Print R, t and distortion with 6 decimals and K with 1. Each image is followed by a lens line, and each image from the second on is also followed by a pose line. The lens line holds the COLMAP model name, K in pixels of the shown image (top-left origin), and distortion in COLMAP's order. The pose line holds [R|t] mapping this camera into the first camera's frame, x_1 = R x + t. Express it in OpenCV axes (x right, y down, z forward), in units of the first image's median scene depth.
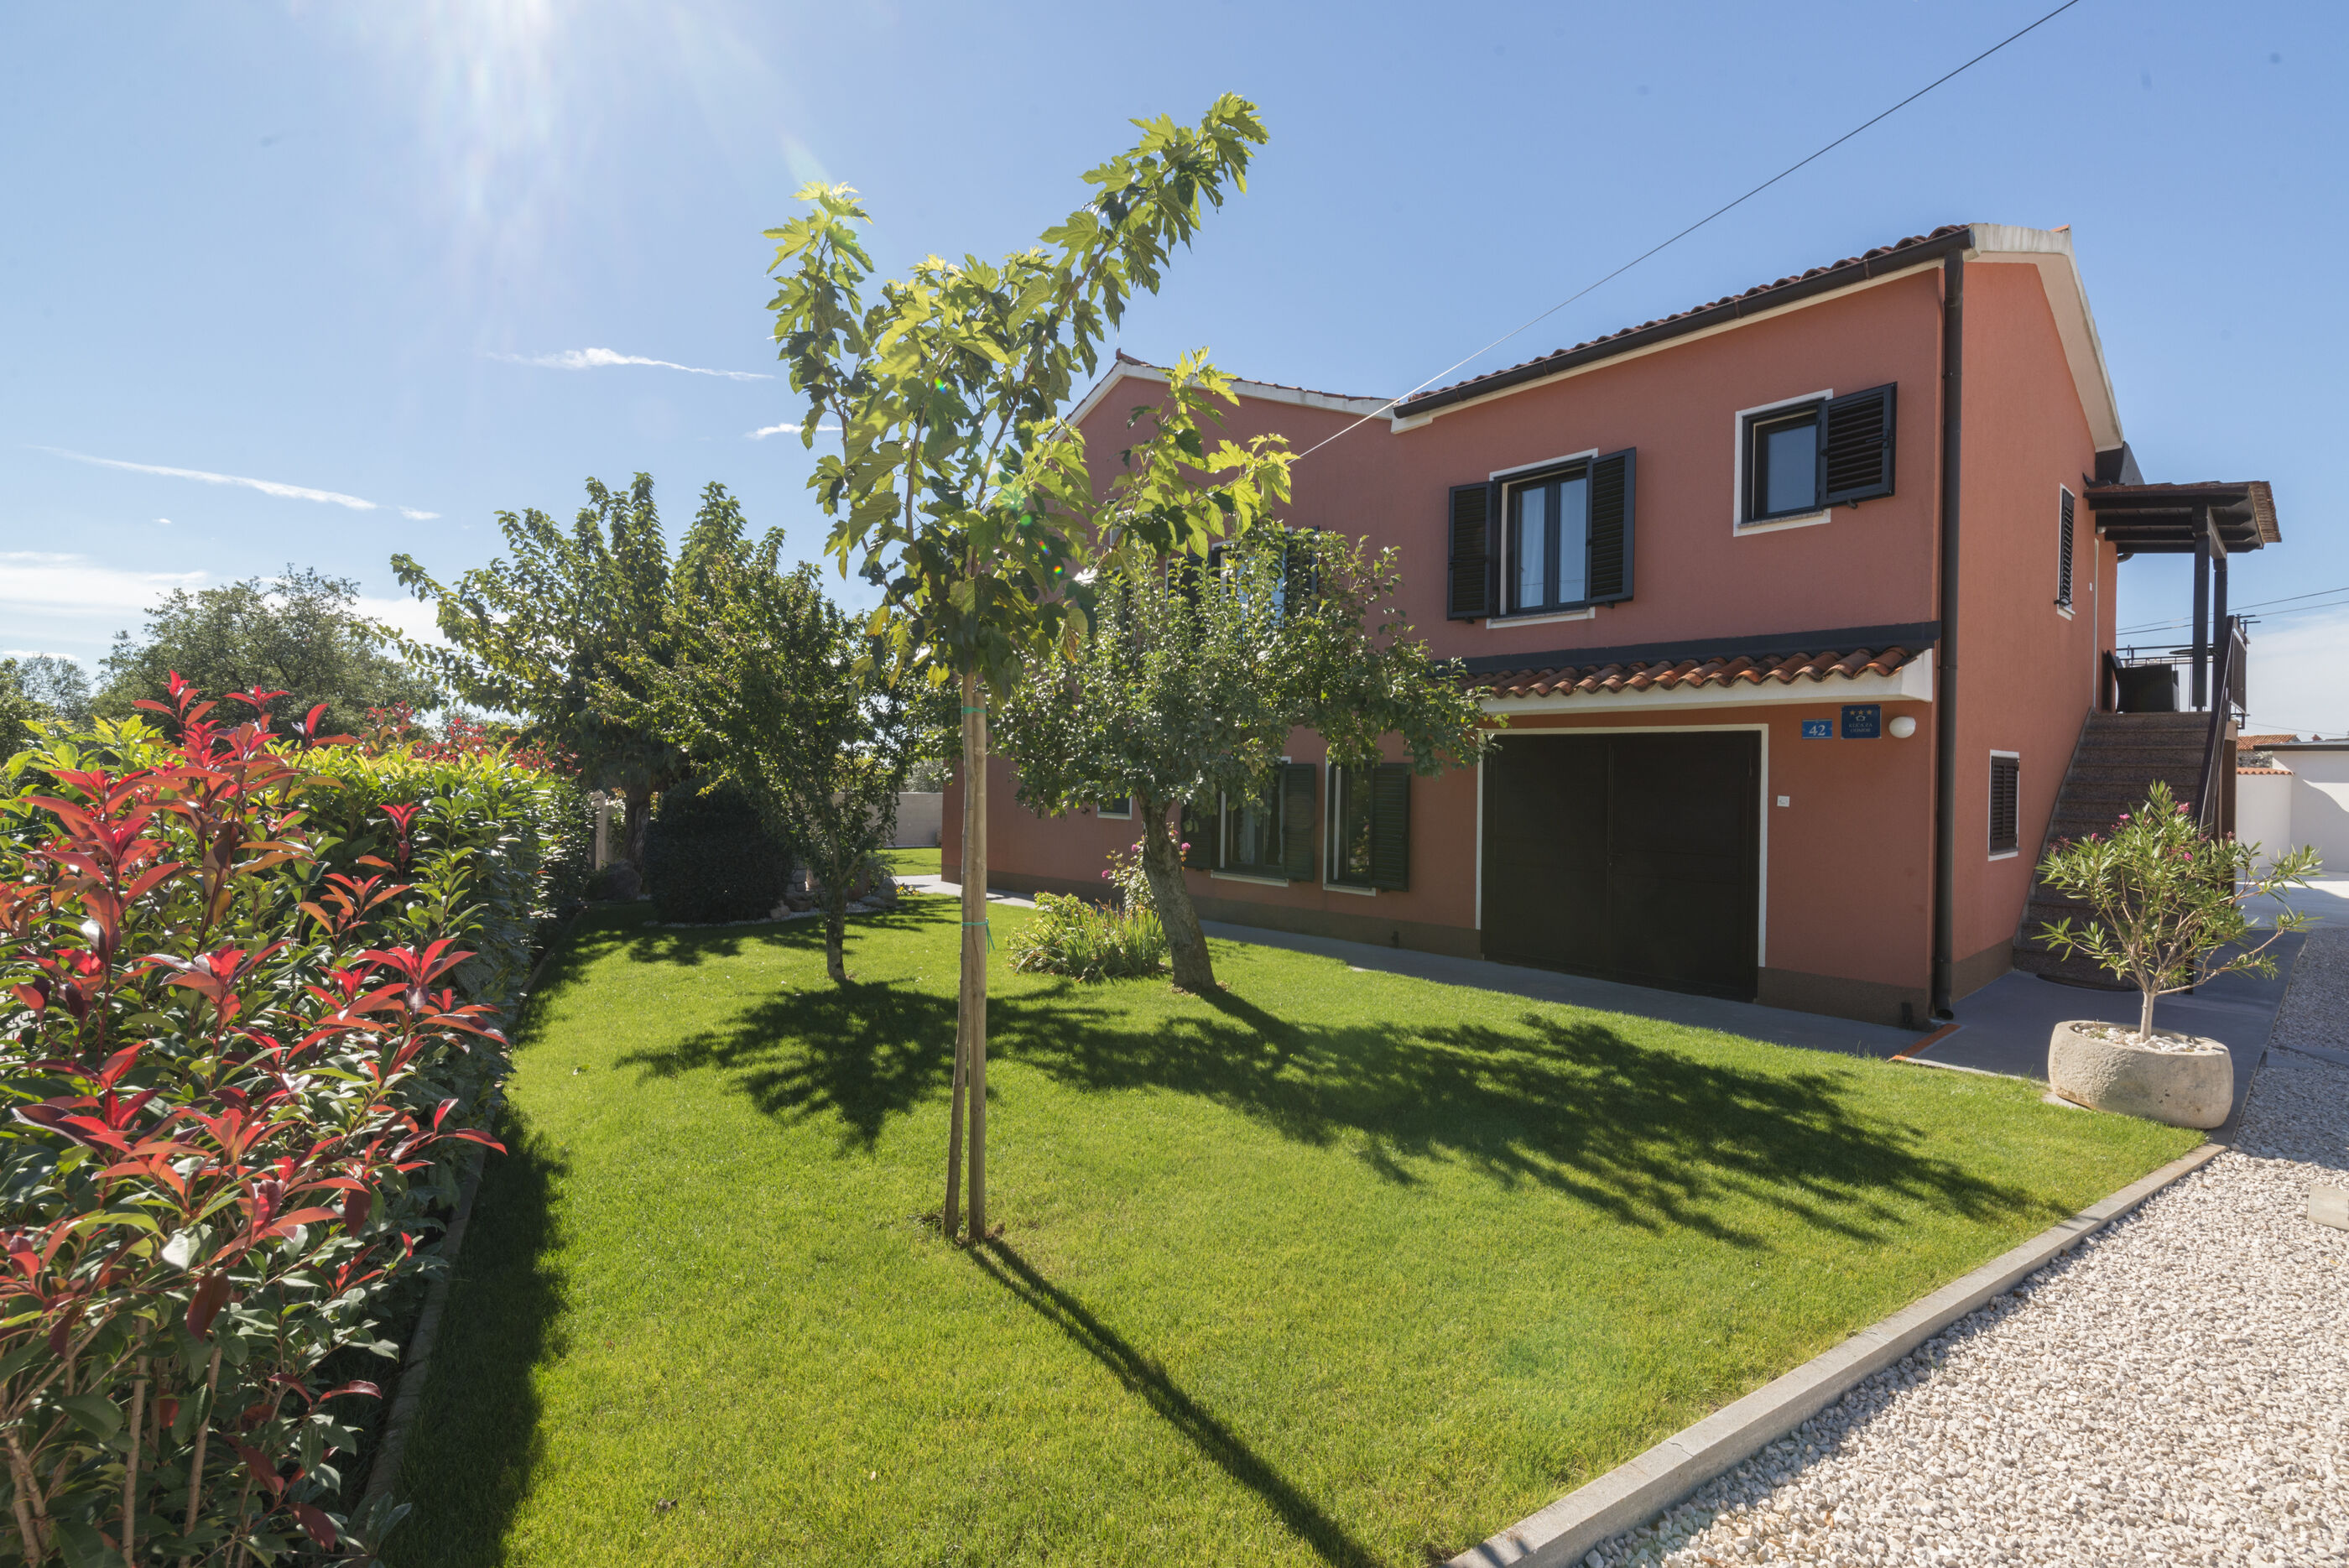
lens RADIAL K [[1027.3, 0, 1170.3], [0, 1027.3, 779.0], [0, 0, 1]] dist [-0.007458, -0.001982]
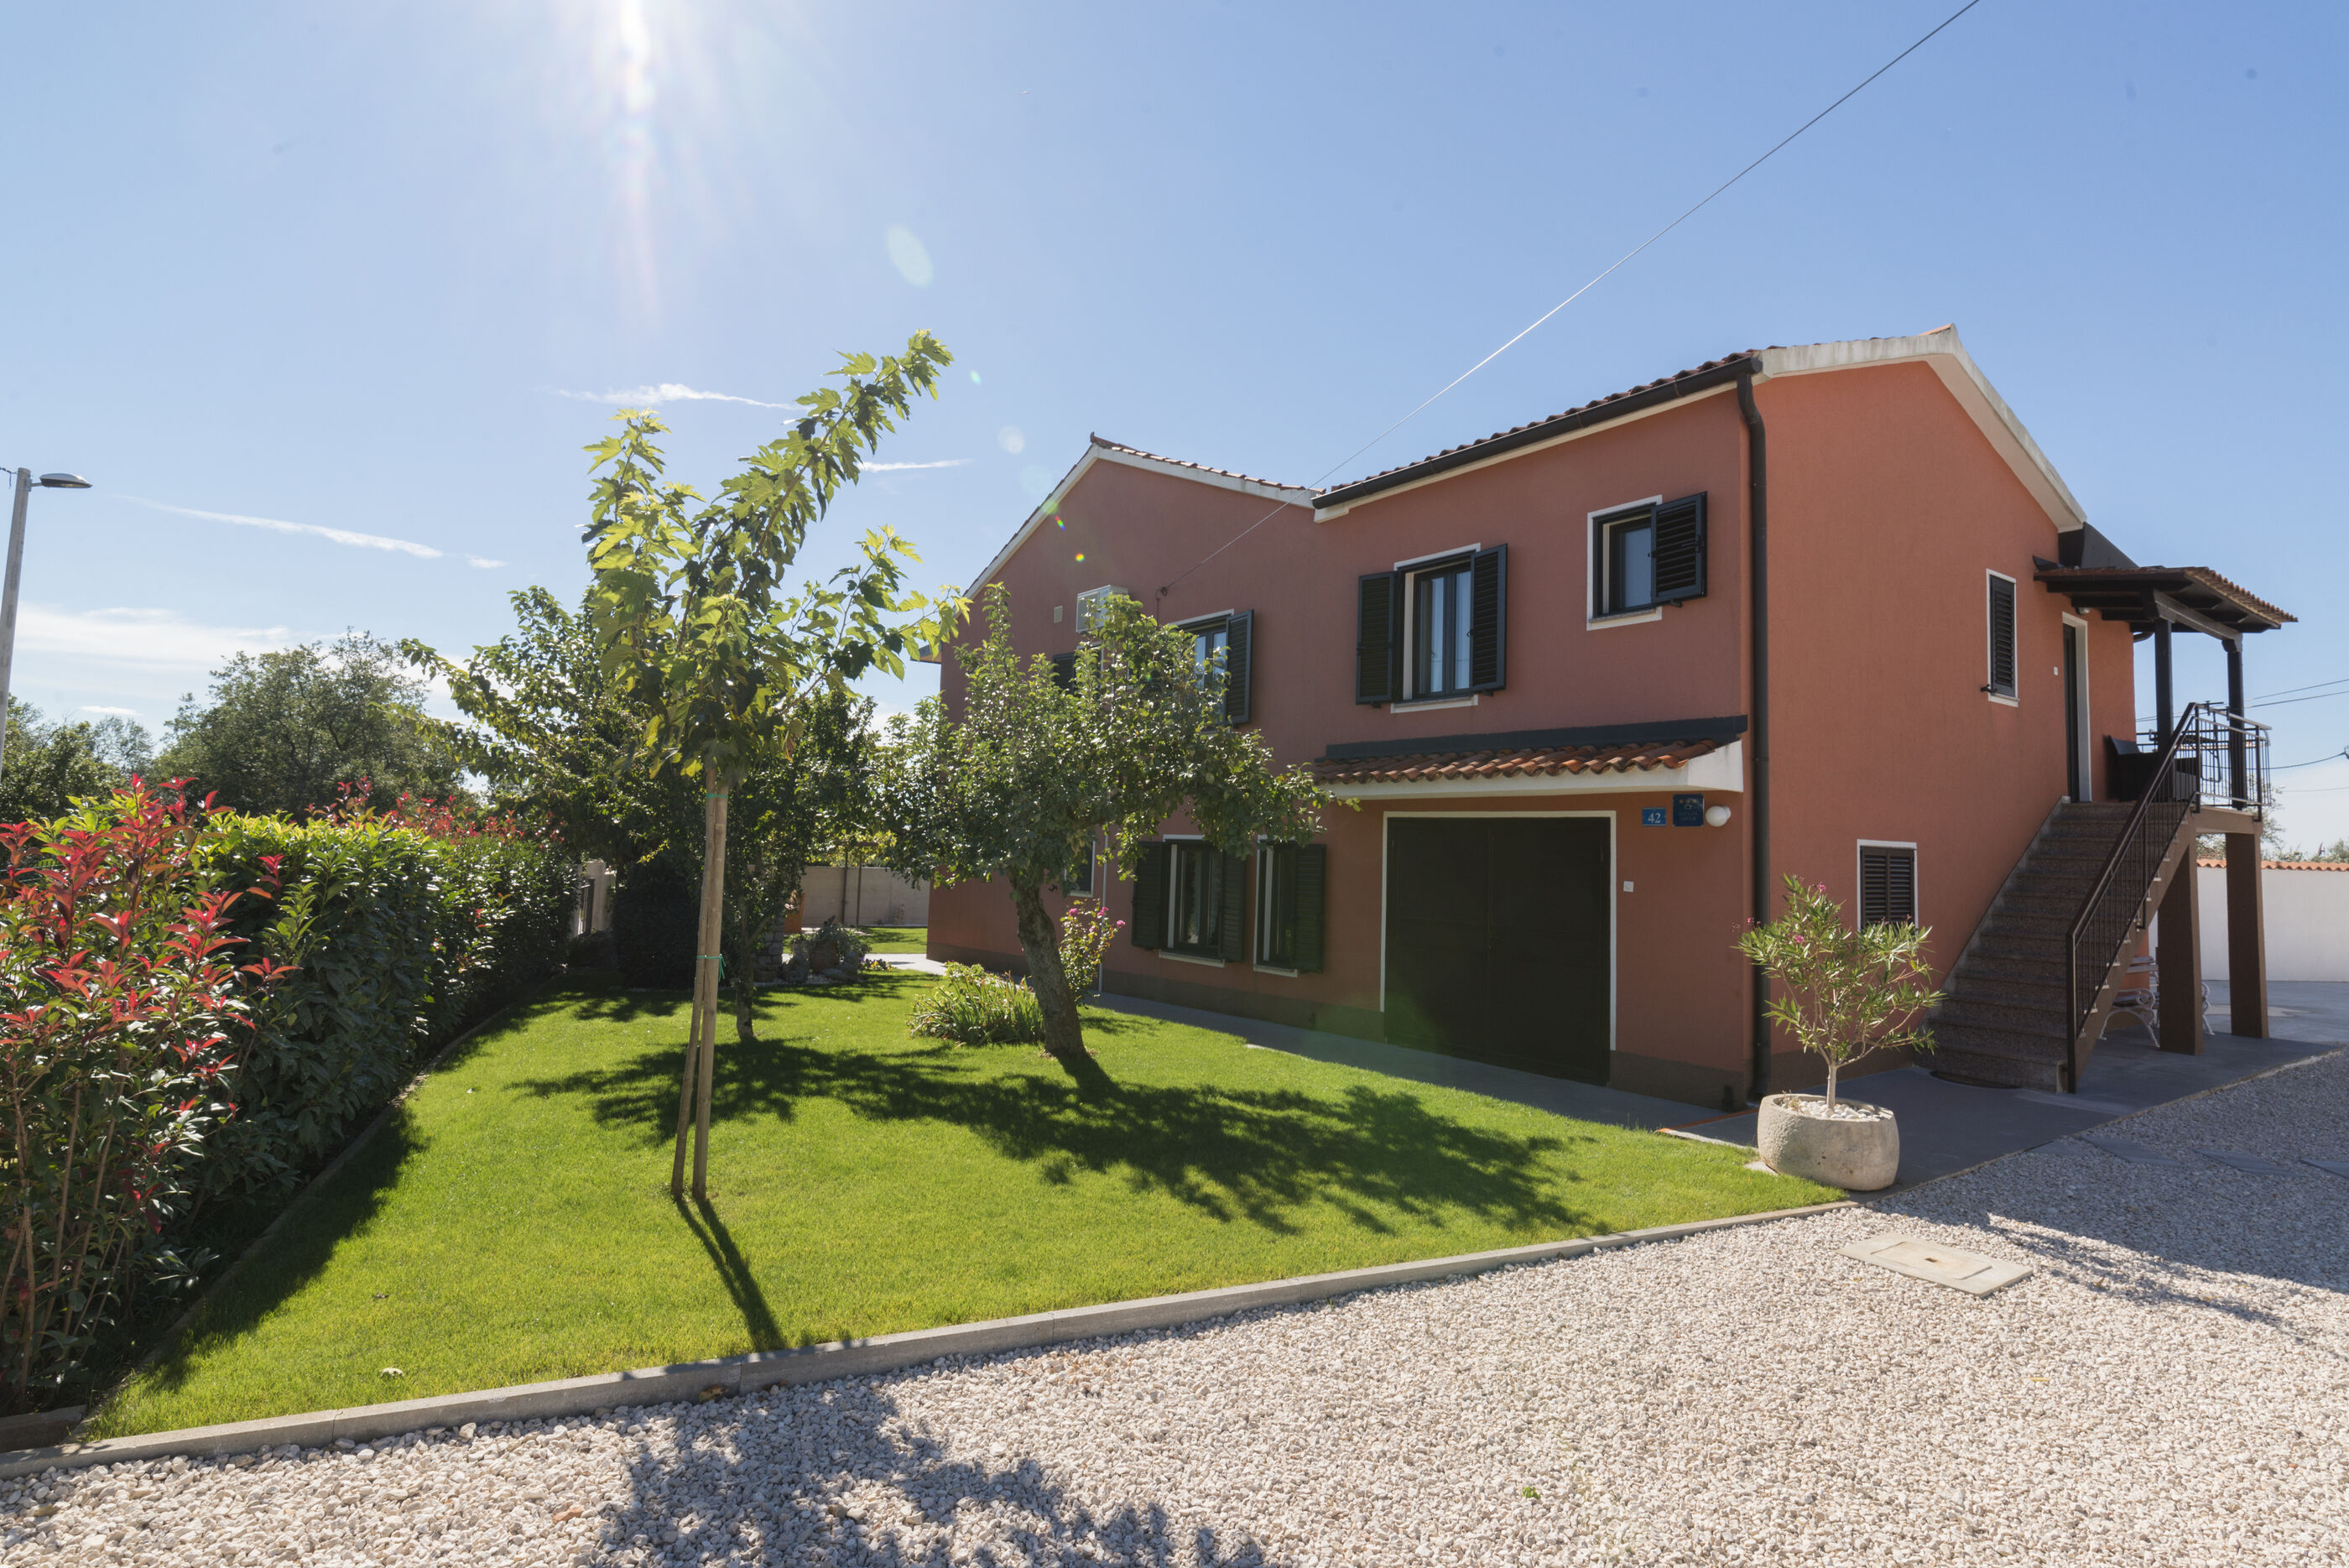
lens RADIAL K [[1176.4, 0, 1186.5], [0, 1176.4, 774.8], [0, 0, 1]] dist [-0.009946, 0.001988]
pose [[0.996089, 0.010368, -0.087751, 0.249675], [-0.016686, 0.997296, -0.071575, 0.001630], [0.086771, 0.072759, 0.993568, -0.210607]]
